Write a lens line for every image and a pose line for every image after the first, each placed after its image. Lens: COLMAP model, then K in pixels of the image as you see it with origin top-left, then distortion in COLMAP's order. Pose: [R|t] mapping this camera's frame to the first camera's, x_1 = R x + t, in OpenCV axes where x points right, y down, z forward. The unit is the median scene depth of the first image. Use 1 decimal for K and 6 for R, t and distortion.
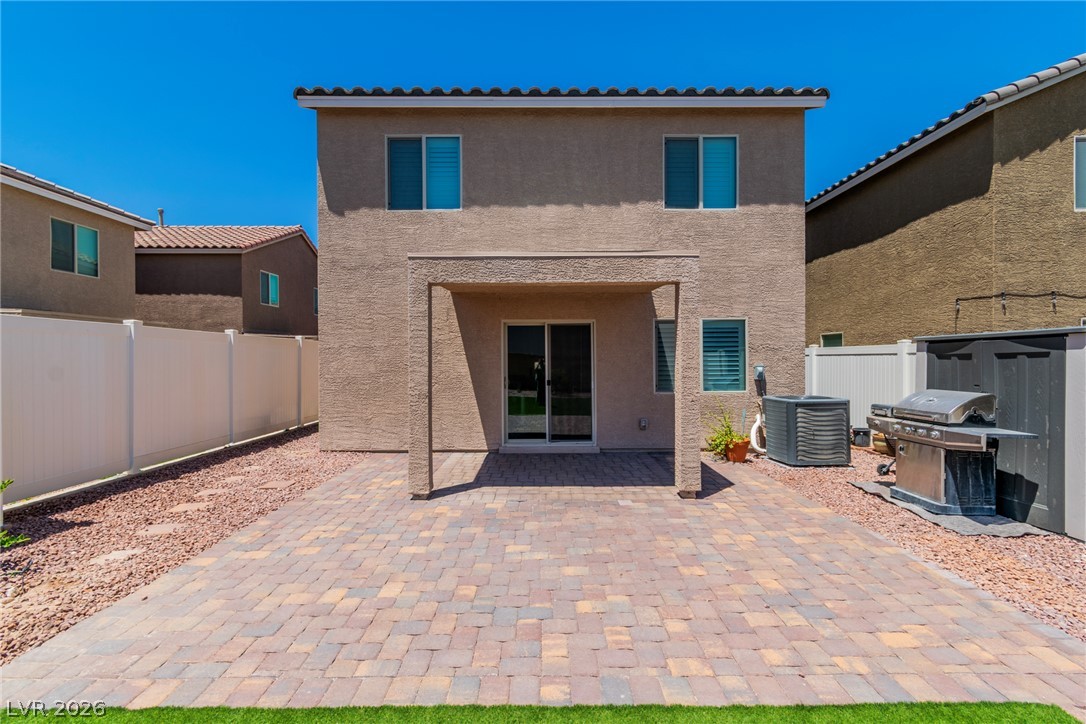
lens RADIAL K [[474.0, 0, 544.0], [0, 474.0, 362.6], [0, 0, 1]] dist [0.001197, -0.000576]
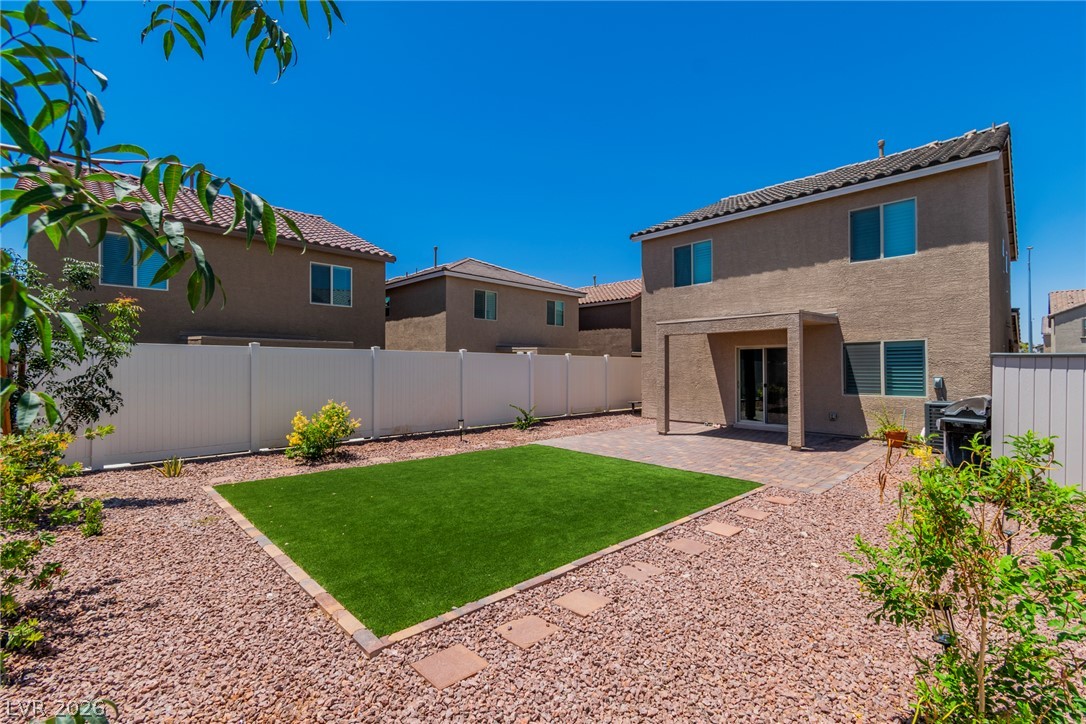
lens RADIAL K [[474.0, 0, 550.4], [0, 474.0, 362.7], [0, 0, 1]] dist [0.001197, -0.000576]
pose [[0.696461, -0.004141, -0.717583, 0.640038], [-0.008095, 0.999874, -0.013627, -0.005186], [0.717549, 0.015299, 0.696340, -0.598897]]
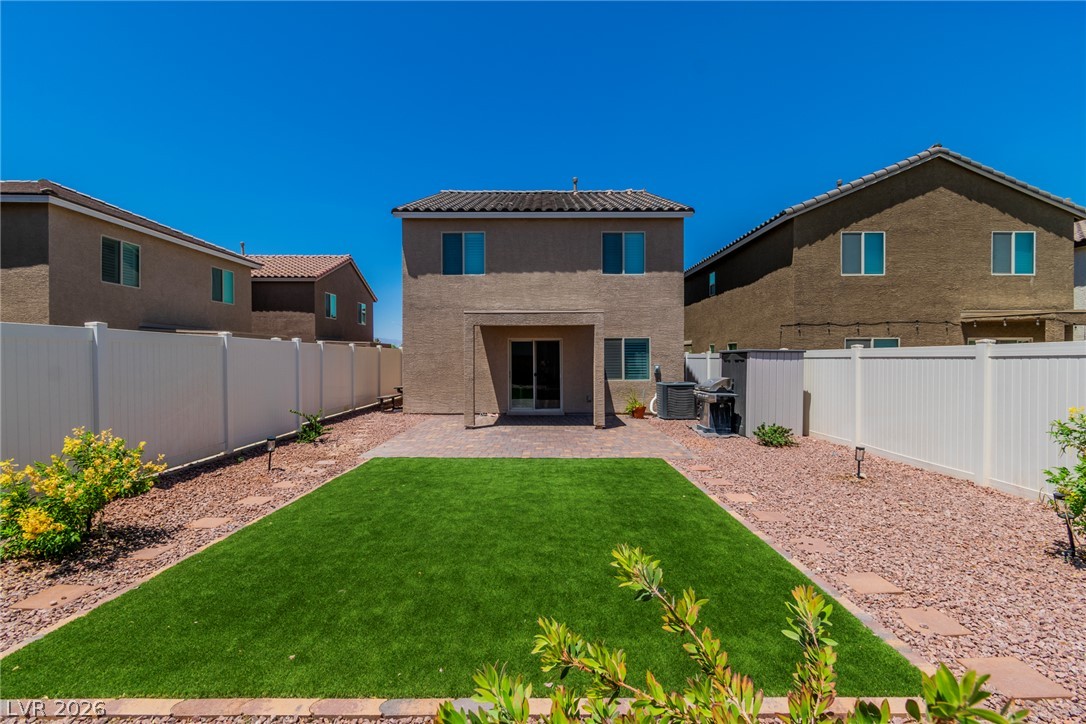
lens RADIAL K [[474.0, 0, 545.6], [0, 474.0, 361.6], [0, 0, 1]] dist [0.001197, -0.000576]
pose [[0.999996, 0.002659, -0.000638, 0.049857], [-0.002658, 0.999996, 0.001229, -0.007117], [0.000641, -0.001227, 0.999999, -0.730601]]
